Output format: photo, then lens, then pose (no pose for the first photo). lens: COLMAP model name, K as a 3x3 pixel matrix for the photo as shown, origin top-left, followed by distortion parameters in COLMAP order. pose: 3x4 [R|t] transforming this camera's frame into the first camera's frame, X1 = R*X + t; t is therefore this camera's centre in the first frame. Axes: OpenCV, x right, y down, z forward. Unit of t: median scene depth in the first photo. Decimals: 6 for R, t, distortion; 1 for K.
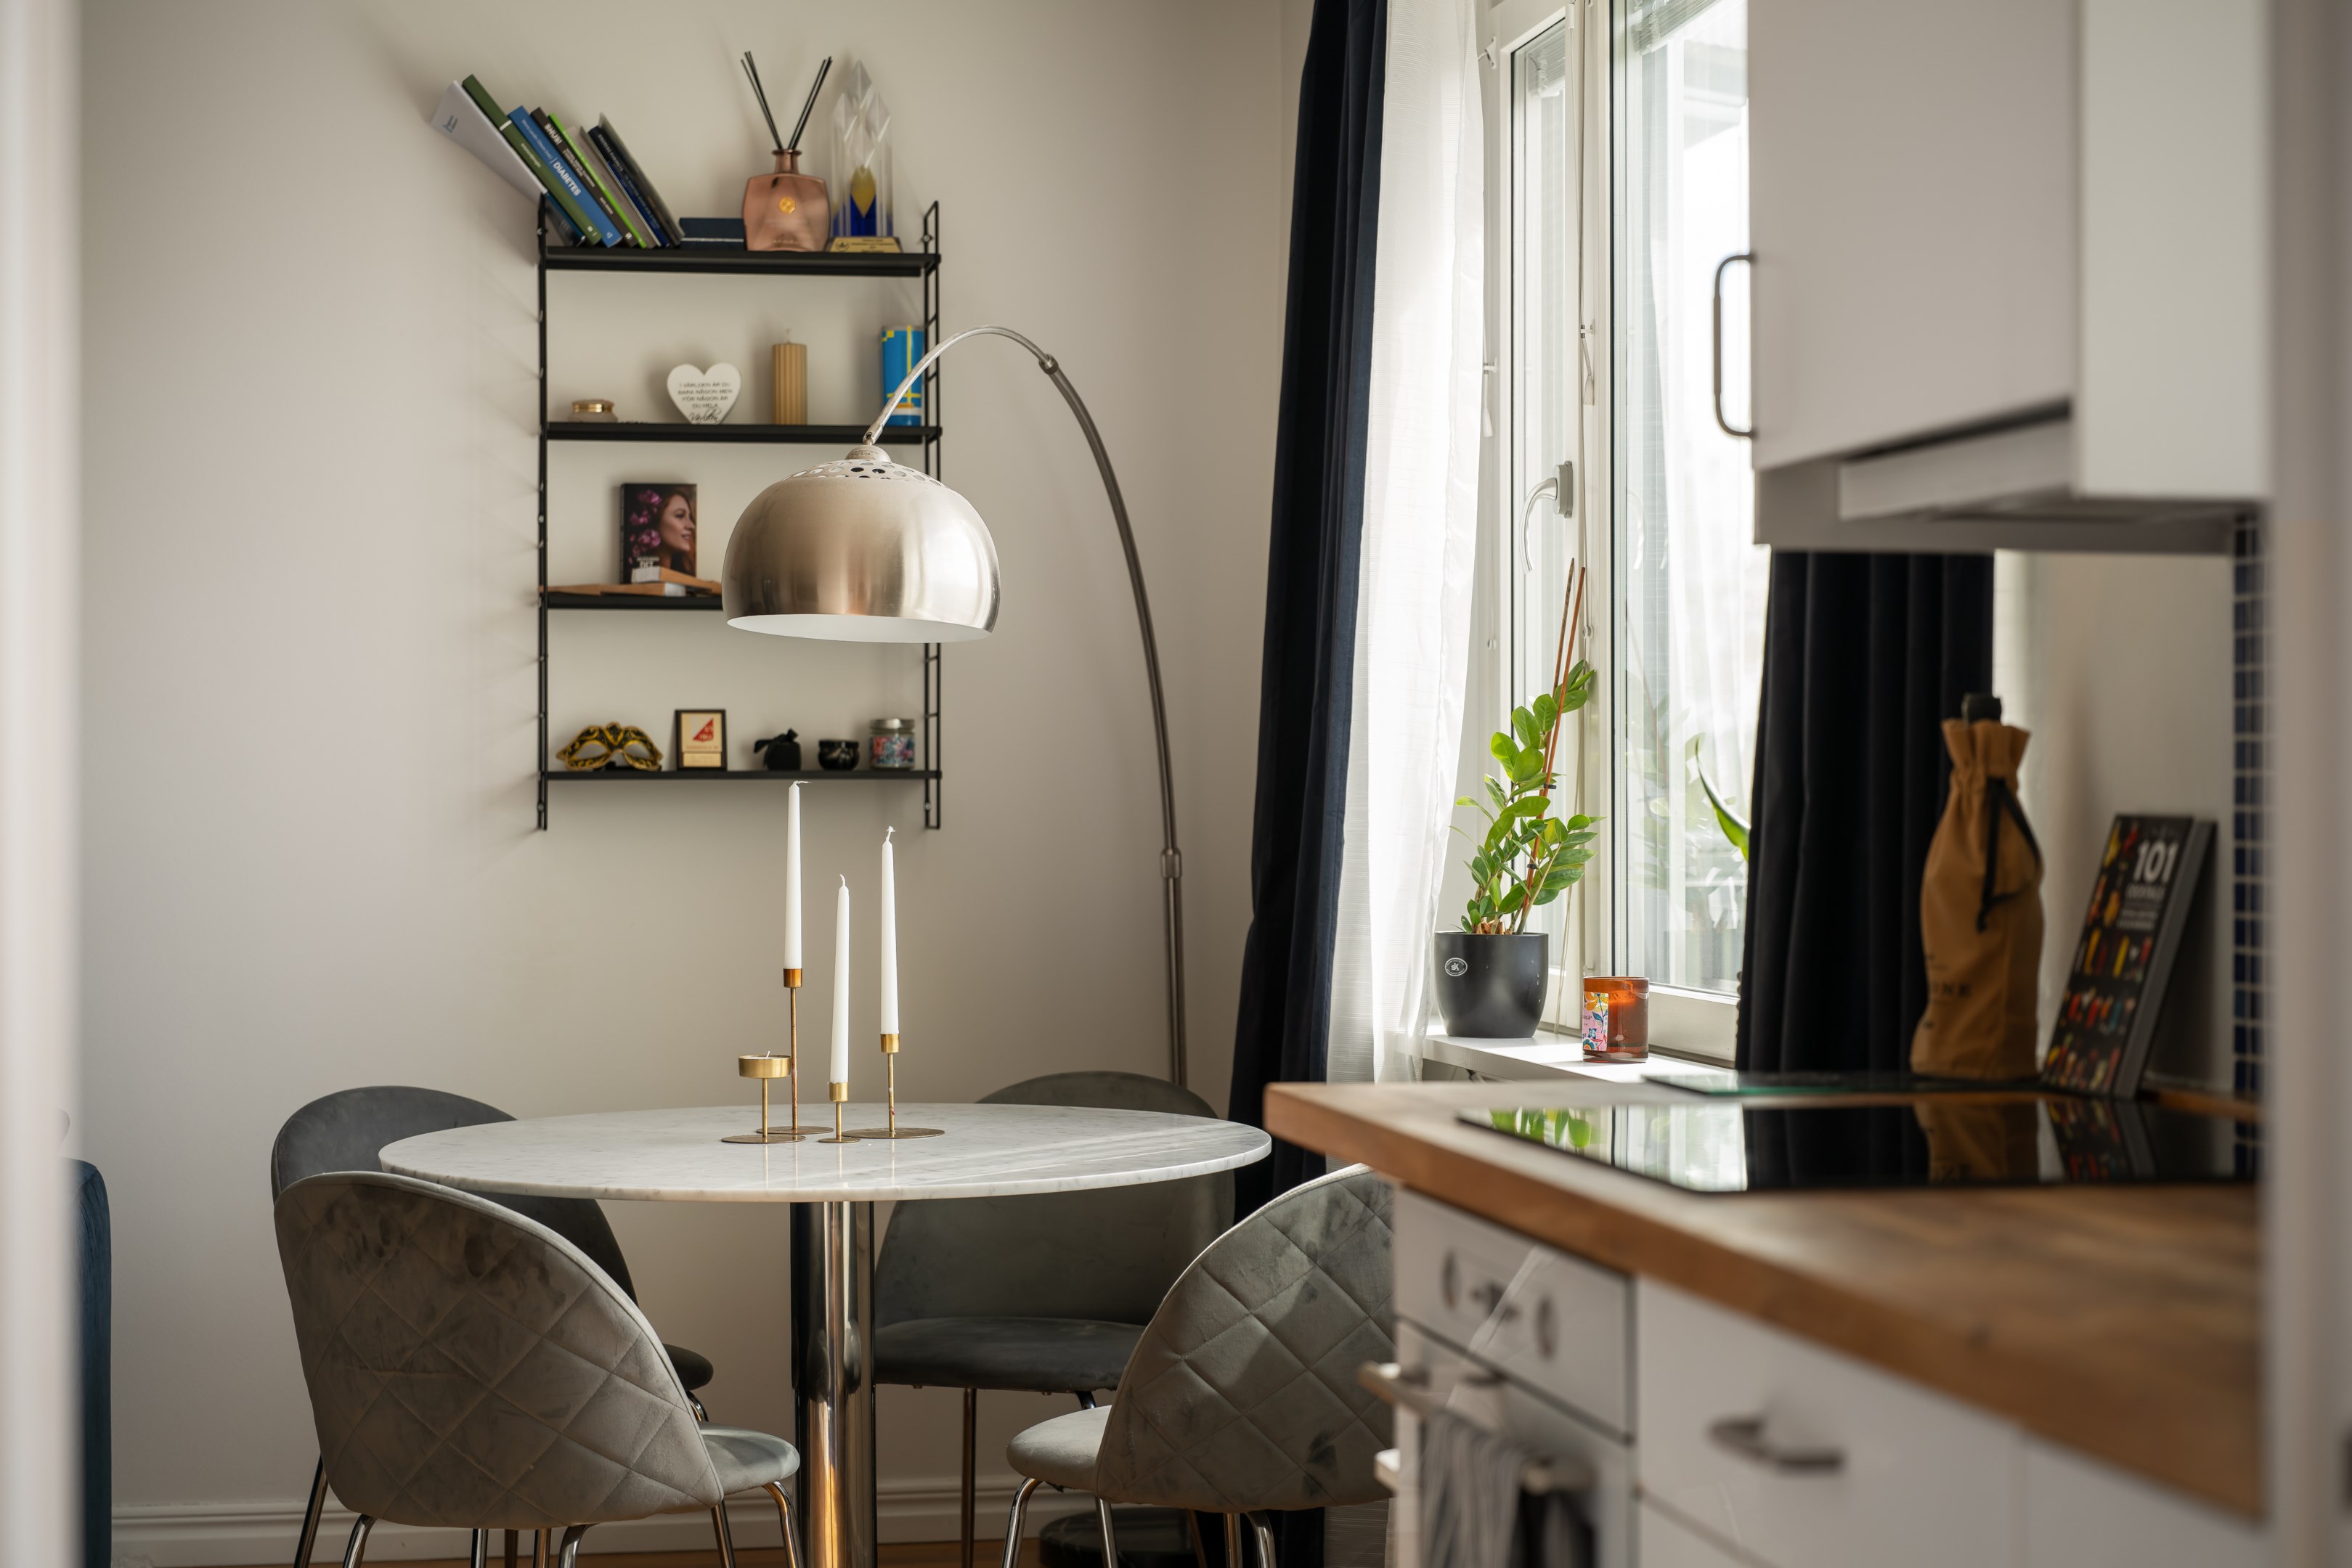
lens RADIAL K [[4184.8, 0, 1163.6], [0, 4184.8, 731.0], [0, 0, 1]] dist [0.002610, 0.000000]
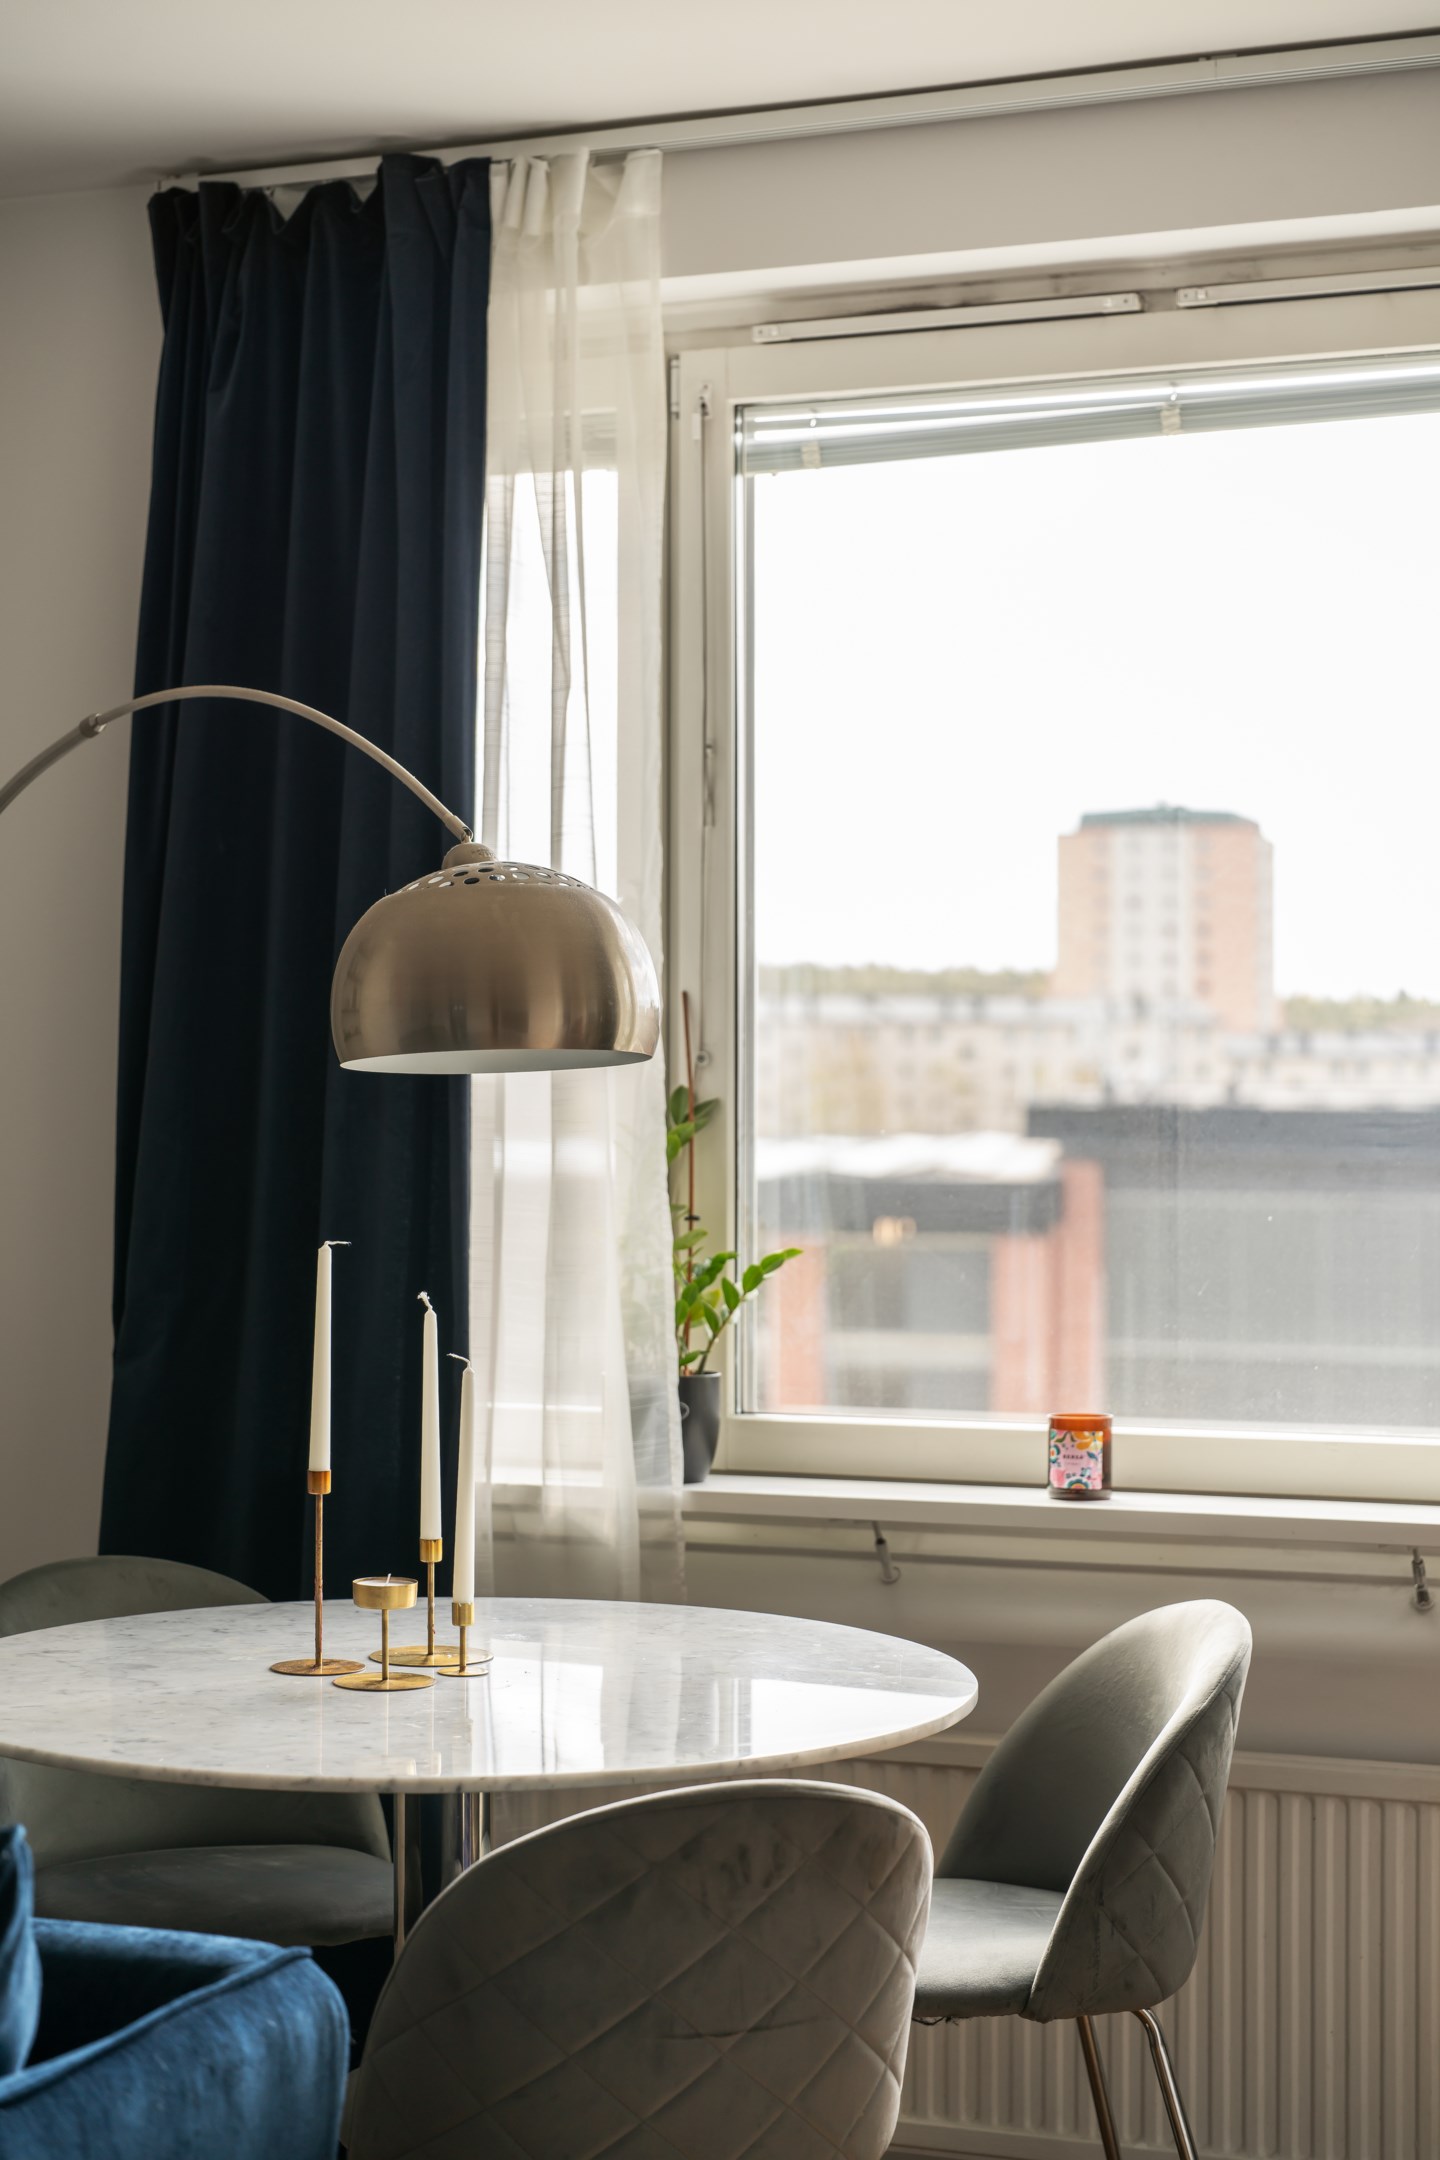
lens RADIAL K [[3843.8, 0, 638.5], [0, 3843.8, 1101.4], [0, 0, 1]] dist [0.002610, 0.000000]
pose [[0.575840, -0.000854, 0.817562, -0.646452], [-0.015191, 0.999816, 0.011744, -0.024019], [-0.817422, -0.019182, 0.575720, 0.499081]]
